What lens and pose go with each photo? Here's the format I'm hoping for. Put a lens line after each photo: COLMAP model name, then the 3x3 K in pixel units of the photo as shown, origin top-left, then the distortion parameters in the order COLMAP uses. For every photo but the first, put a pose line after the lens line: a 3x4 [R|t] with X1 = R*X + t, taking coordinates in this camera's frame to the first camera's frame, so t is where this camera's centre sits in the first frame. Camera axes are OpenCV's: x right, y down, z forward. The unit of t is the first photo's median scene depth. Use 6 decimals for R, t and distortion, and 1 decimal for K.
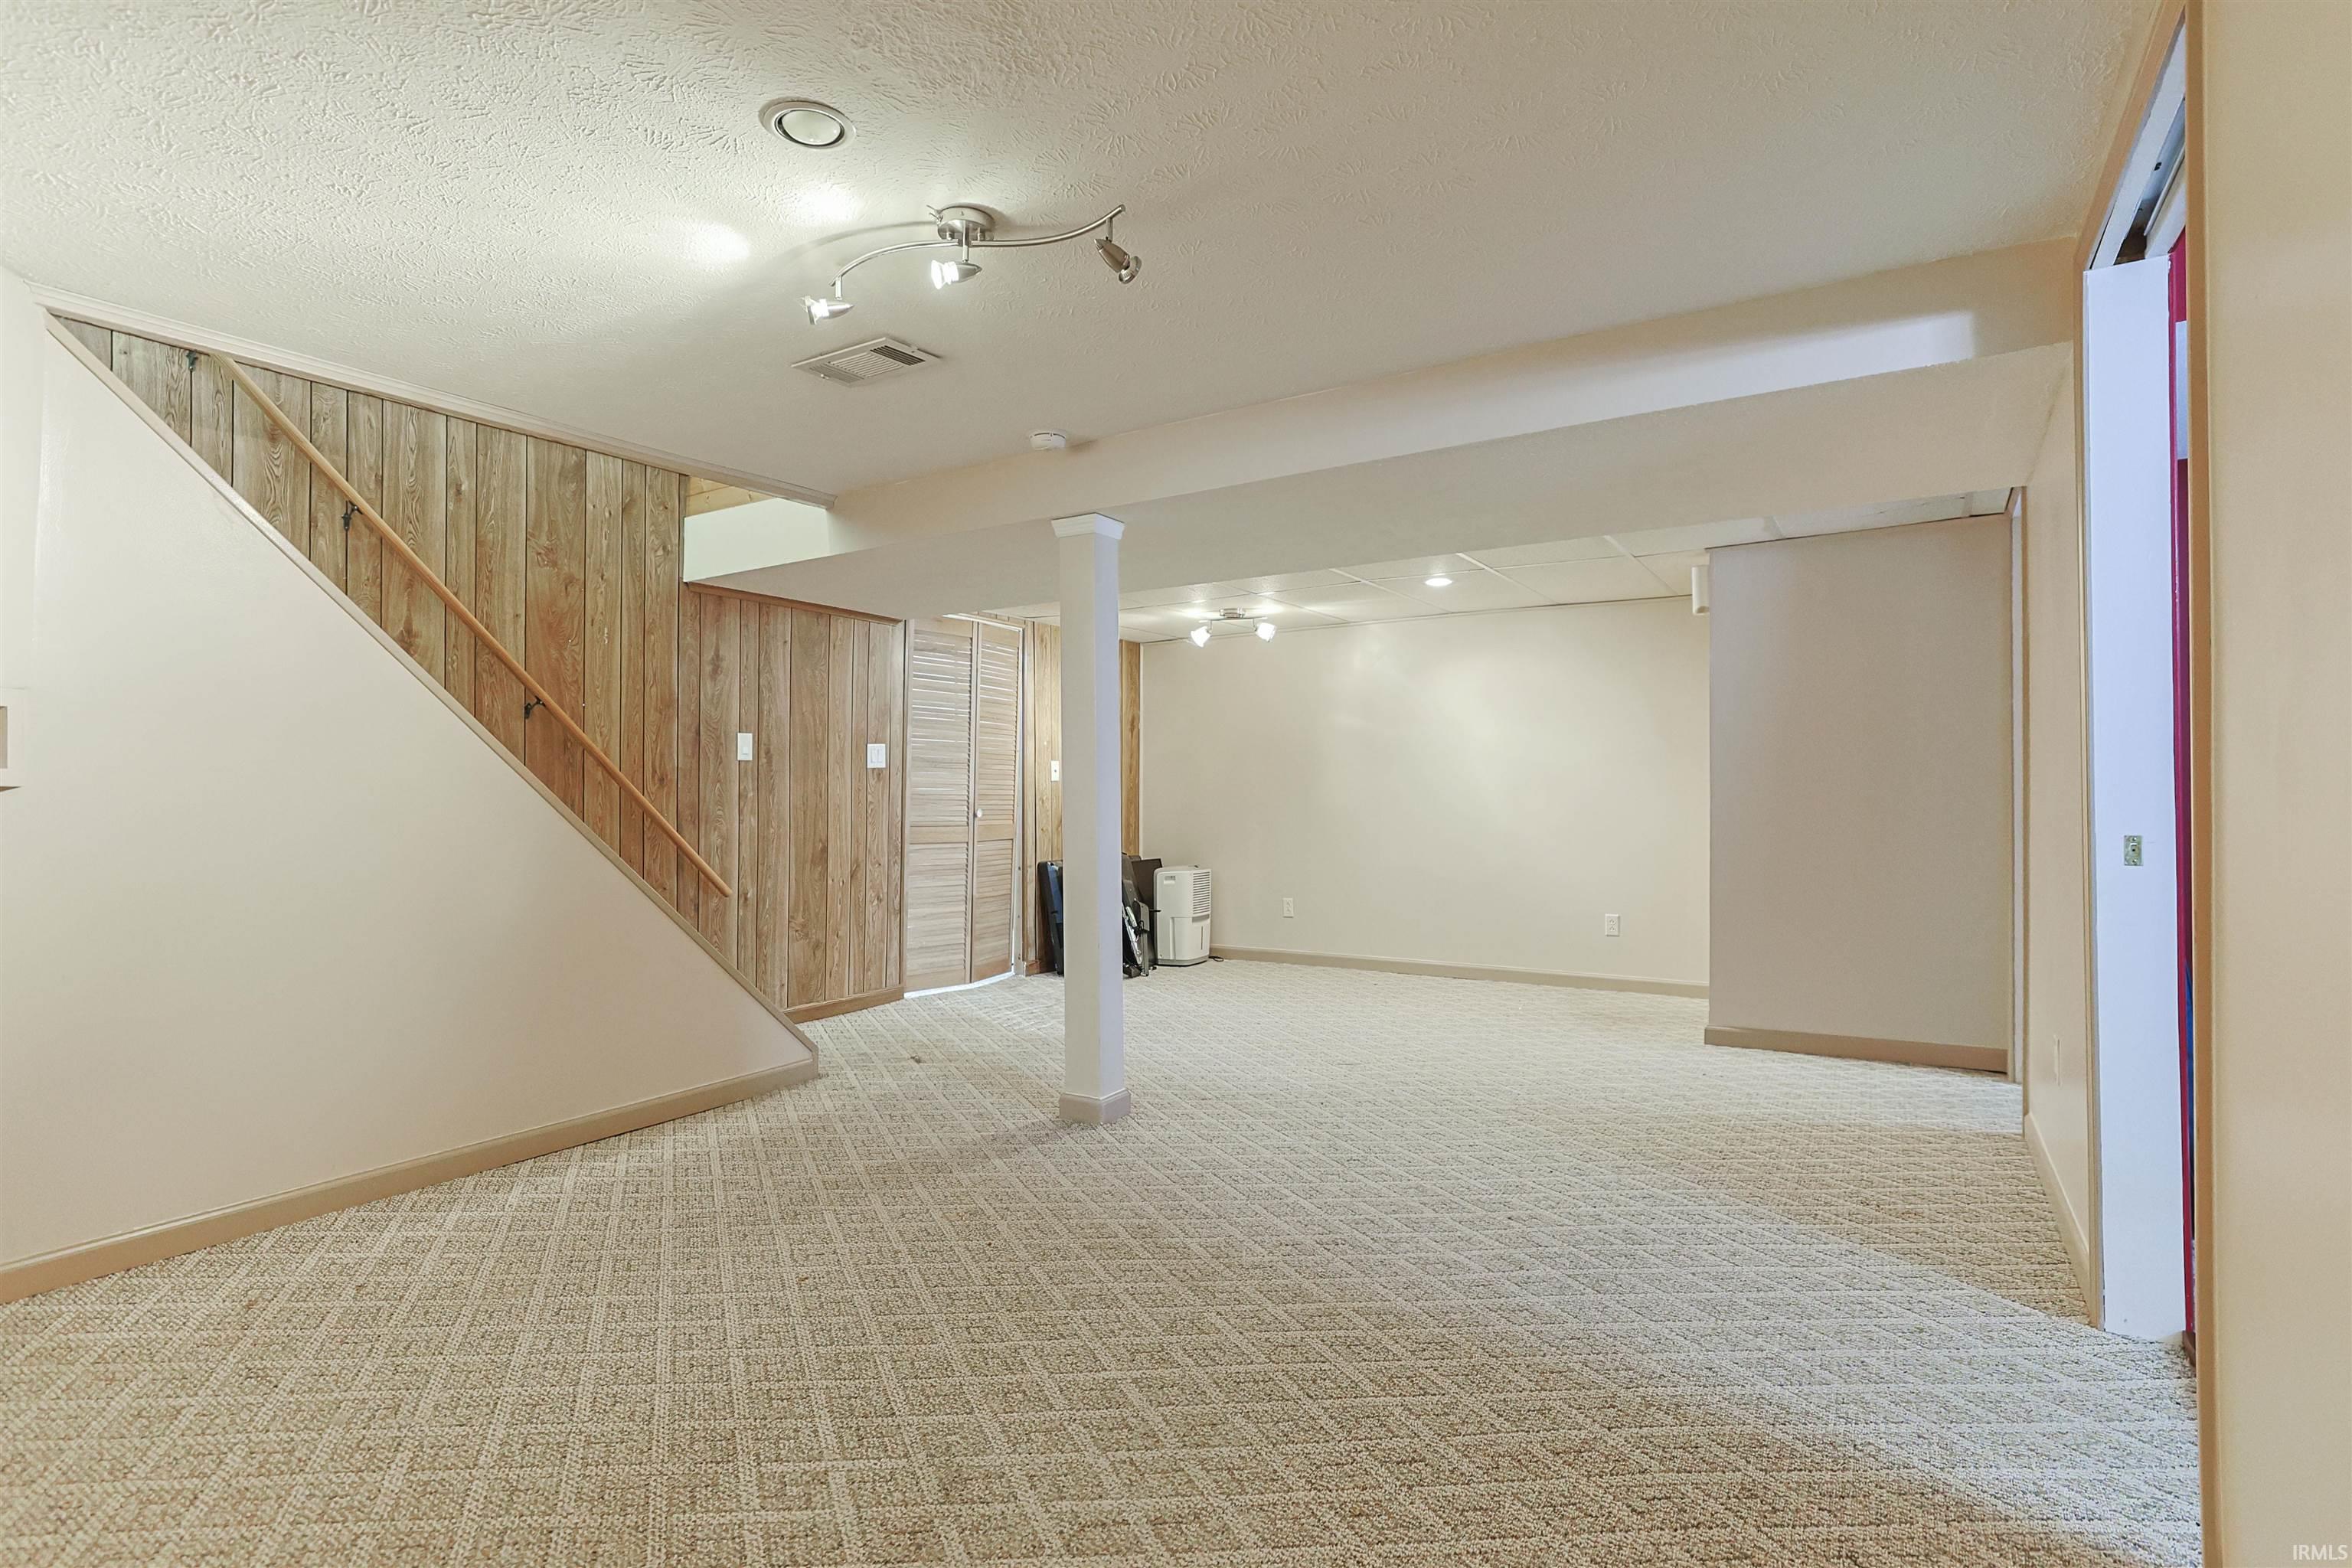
lens RADIAL K [[1127.4, 0, 1178.3], [0, 1127.4, 793.8], [0, 0, 1]] dist [-0.013812, 0.009151]
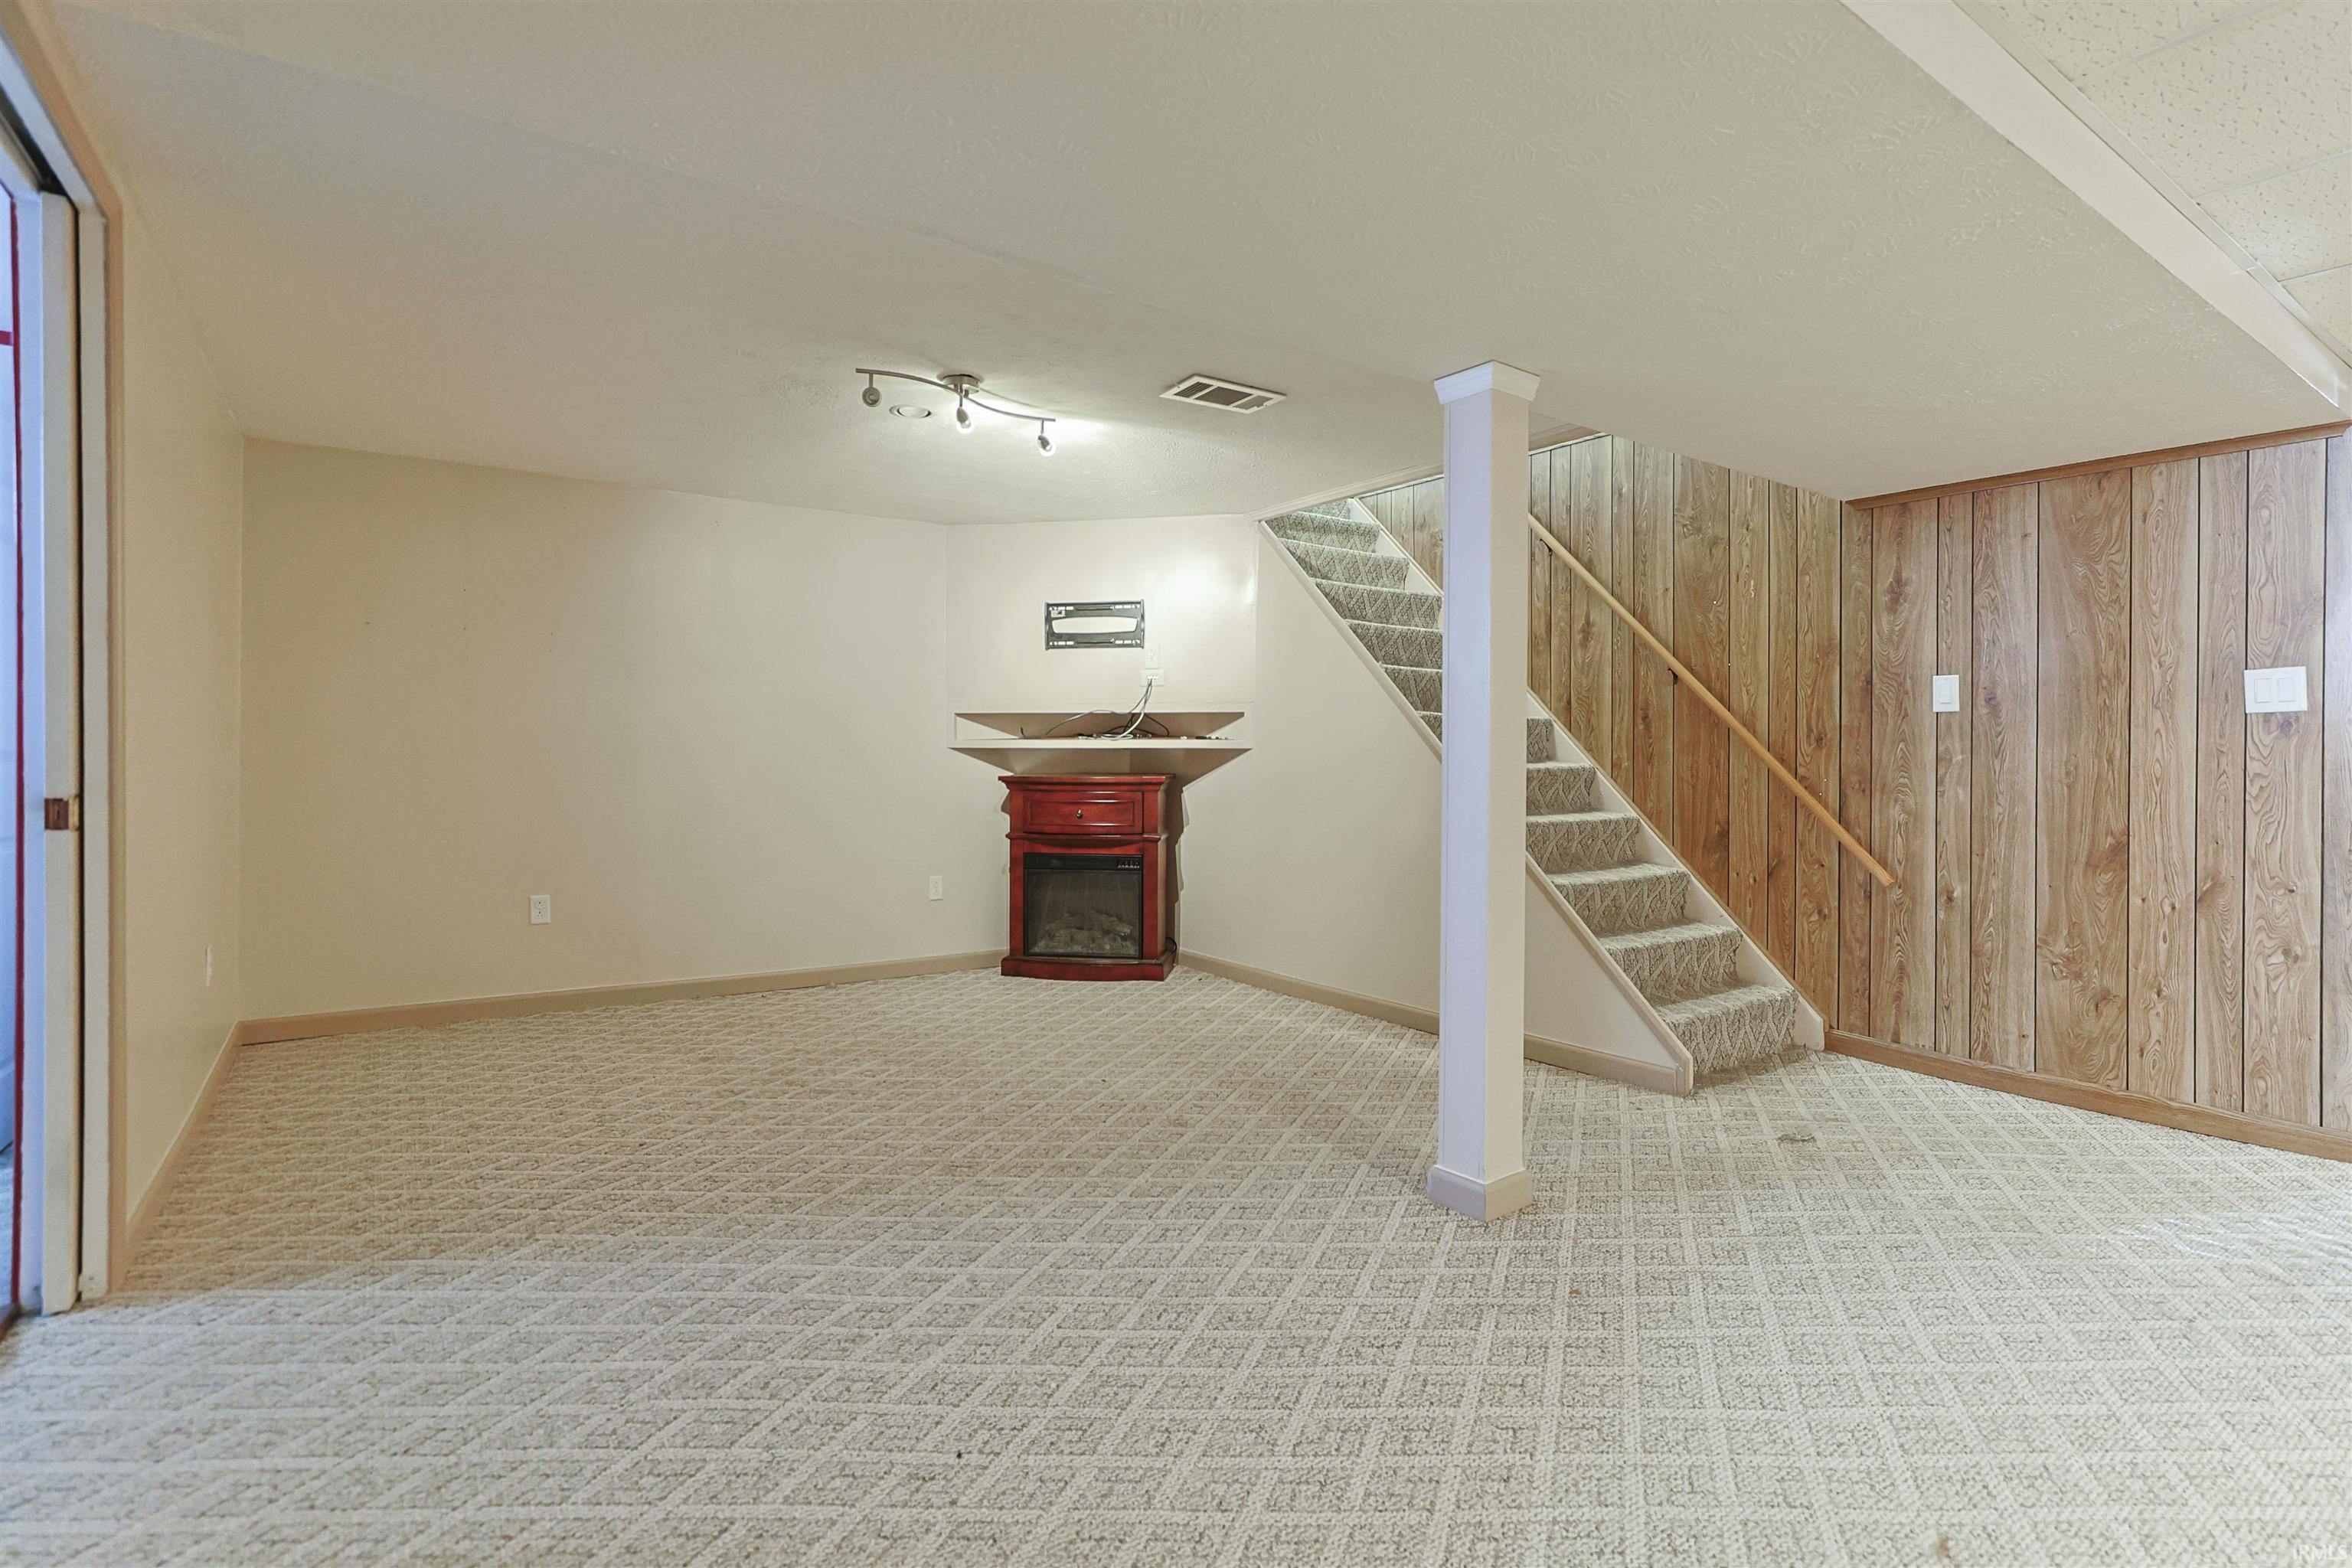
lens RADIAL K [[1127.4, 0, 1177.5], [0, 1127.4, 765.1], [0, 0, 1]] dist [-0.013812, 0.009151]
pose [[-0.370907, 0.012439, -0.928587, 0.491603], [-0.005554, 0.999863, 0.015612, -0.003317], [0.928653, 0.010947, -0.370787, 0.801033]]
